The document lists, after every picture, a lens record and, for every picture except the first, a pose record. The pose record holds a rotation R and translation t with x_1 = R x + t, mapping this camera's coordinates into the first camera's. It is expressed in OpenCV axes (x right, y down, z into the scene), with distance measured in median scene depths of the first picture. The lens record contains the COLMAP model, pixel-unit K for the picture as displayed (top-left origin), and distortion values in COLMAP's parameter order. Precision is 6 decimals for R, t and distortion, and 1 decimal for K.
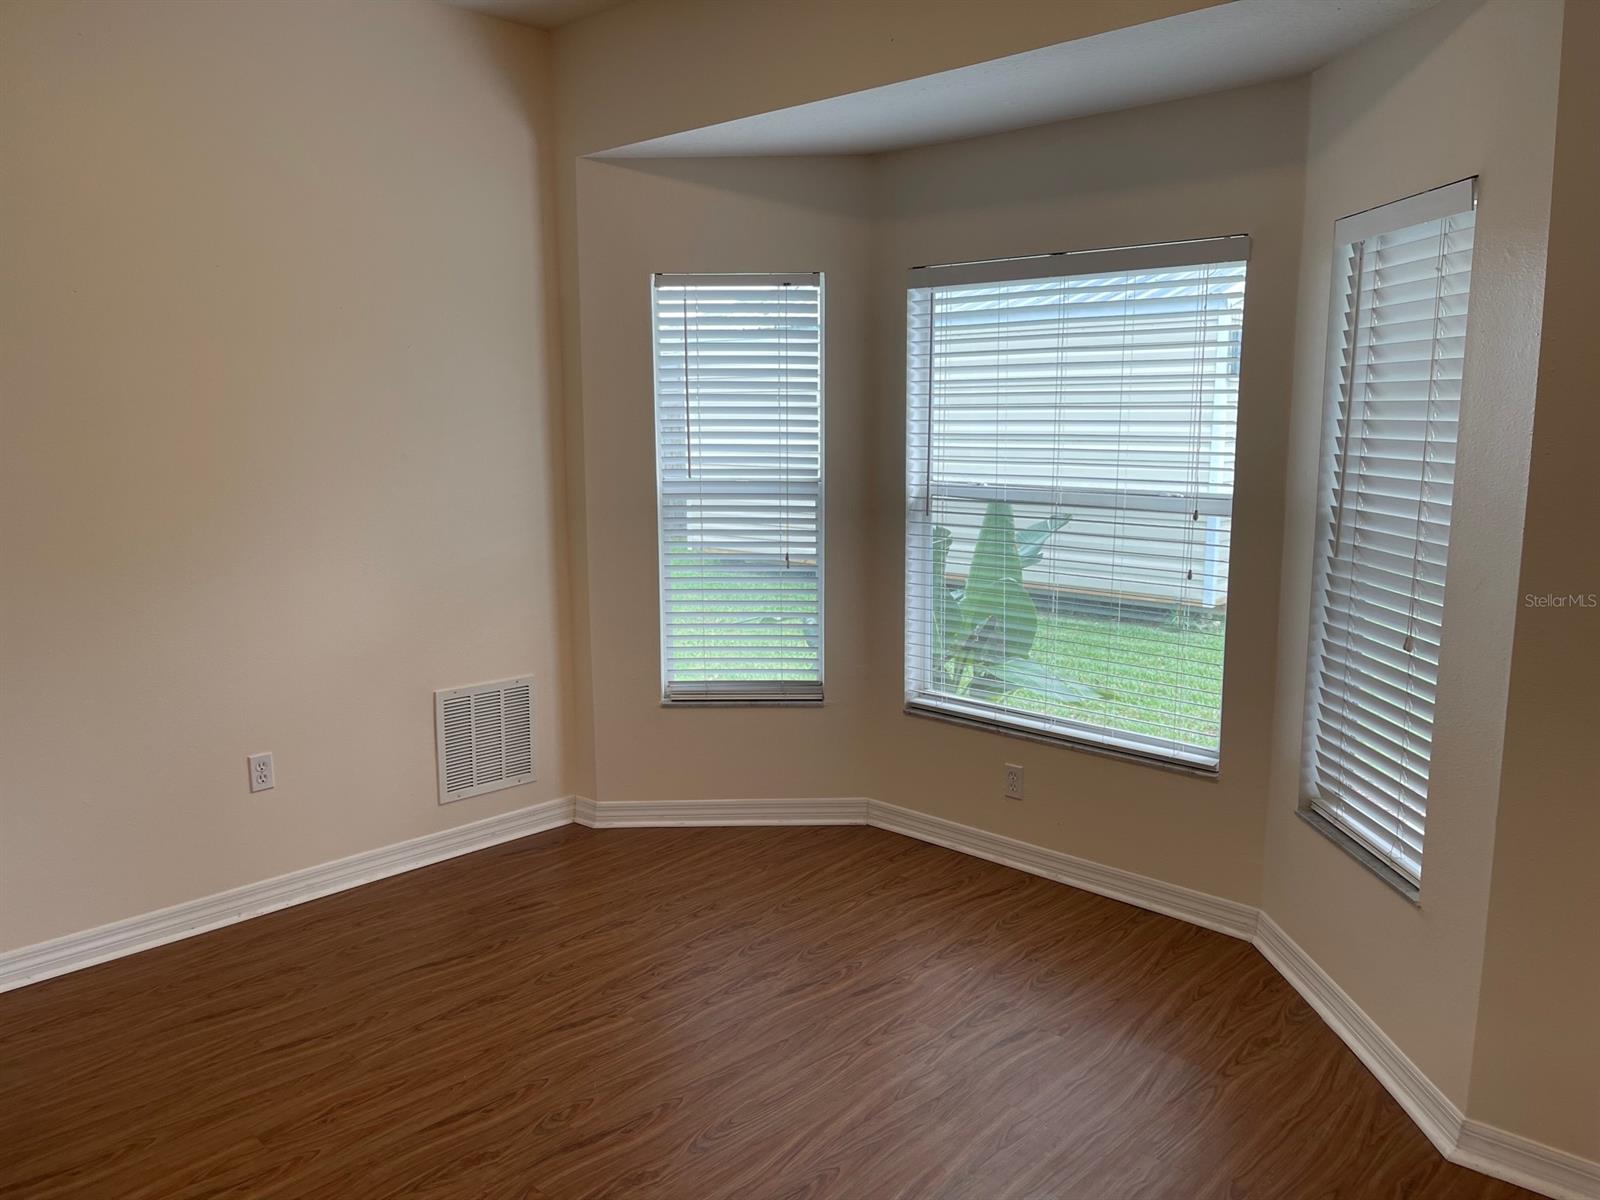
lens RADIAL K [[1181.8, 0, 800.0], [0, 1181.8, 600.0], [0, 0, 1]] dist [0.035130, -0.001142]
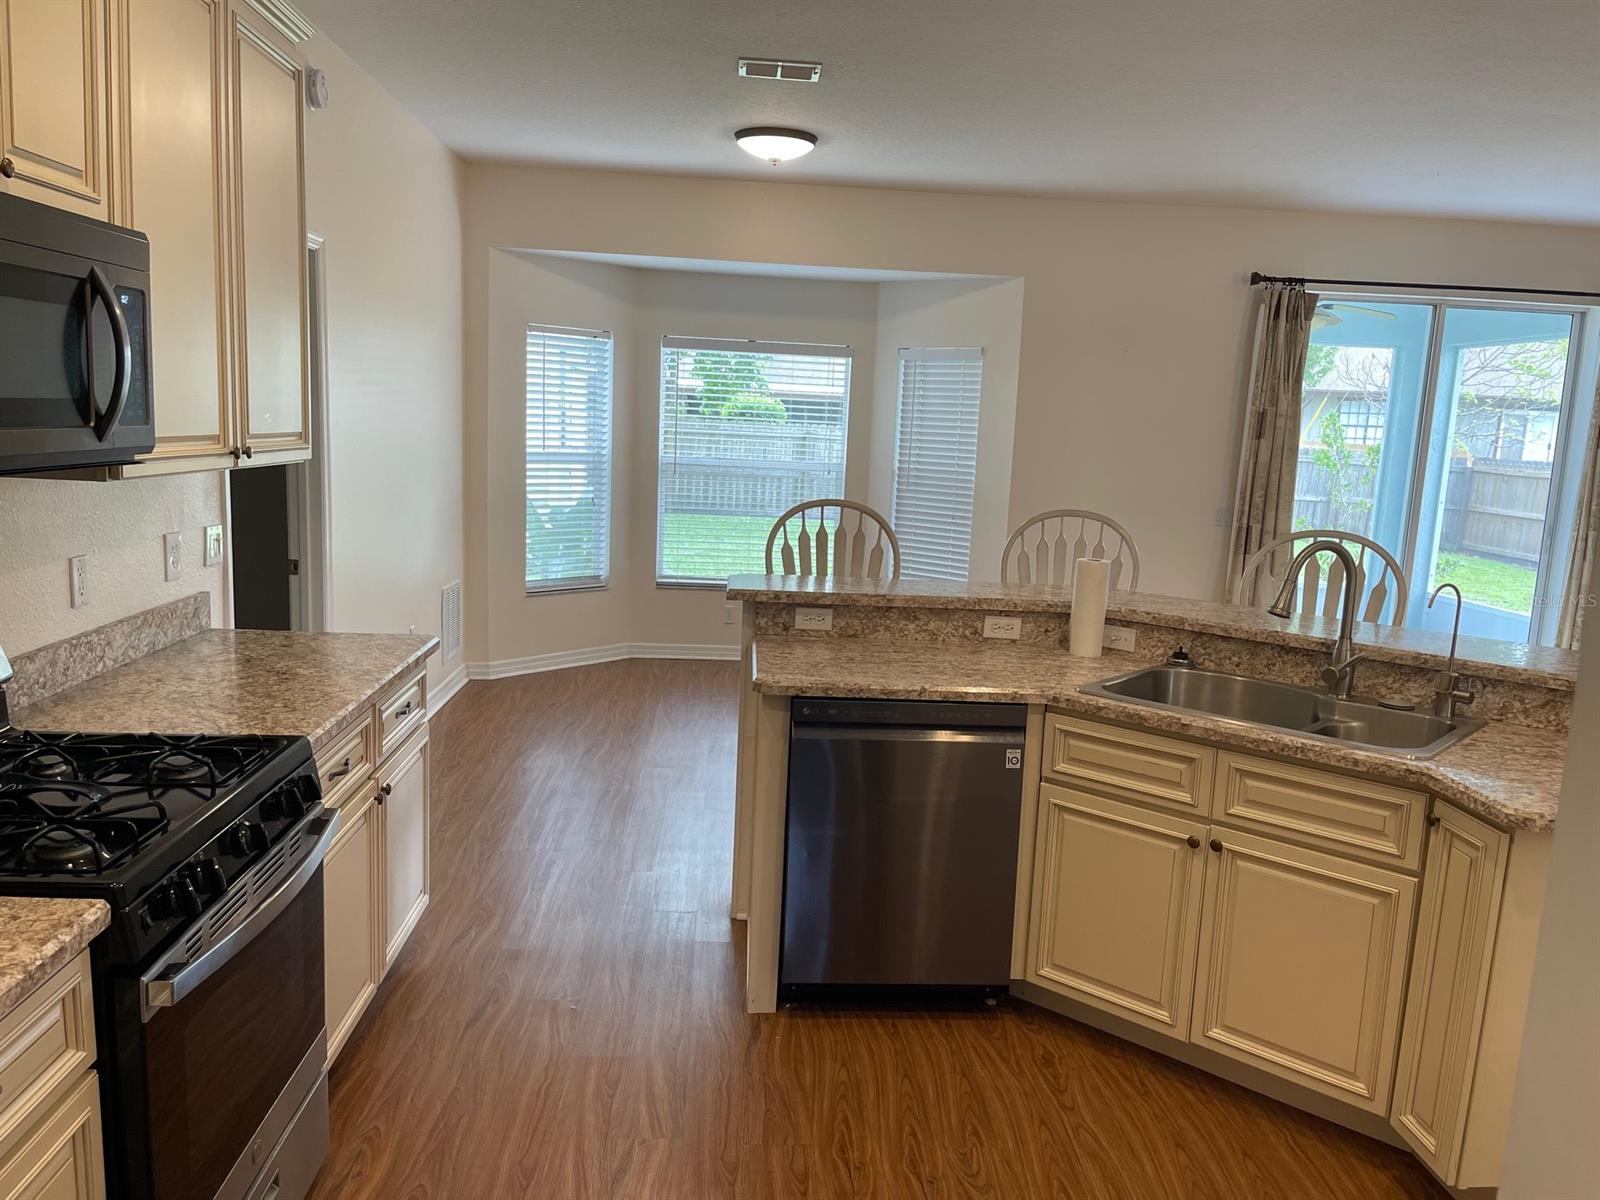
lens RADIAL K [[1181.8, 0, 800.0], [0, 1181.8, 600.0], [0, 0, 1]] dist [0.035130, -0.001142]
pose [[0.668059, -0.087596, 0.738934, -1.116345], [0.068283, 0.996074, 0.056344, 0.033698], [-0.740969, 0.012815, 0.671417, -0.353753]]
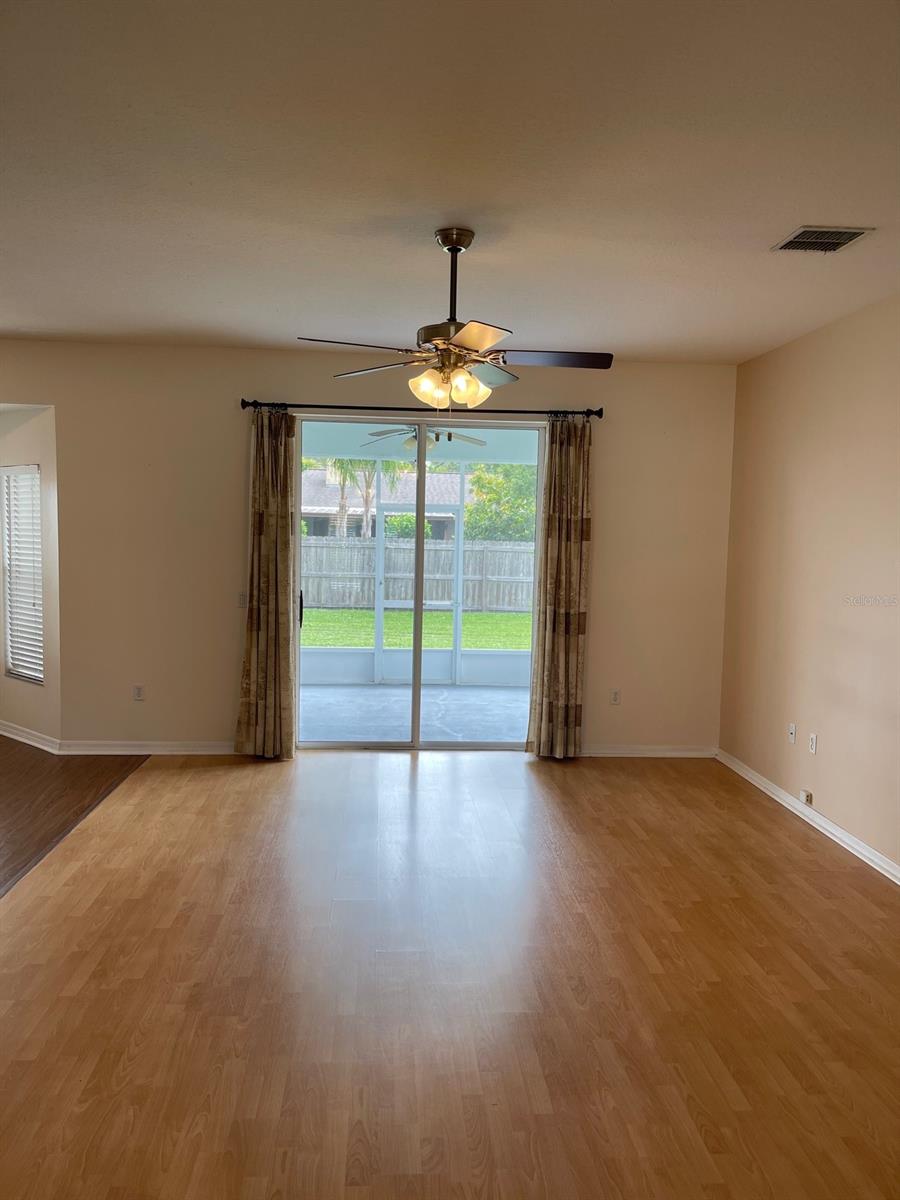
lens RADIAL K [[886.3, 0, 450.0], [0, 886.3, 600.0], [0, 0, 1]] dist [0.035130, -0.001142]
pose [[0.658920, -0.050417, 0.750521, -0.360469], [0.092251, 0.995636, -0.014109, 0.104890], [-0.746534, 0.078532, 0.660696, -0.924968]]
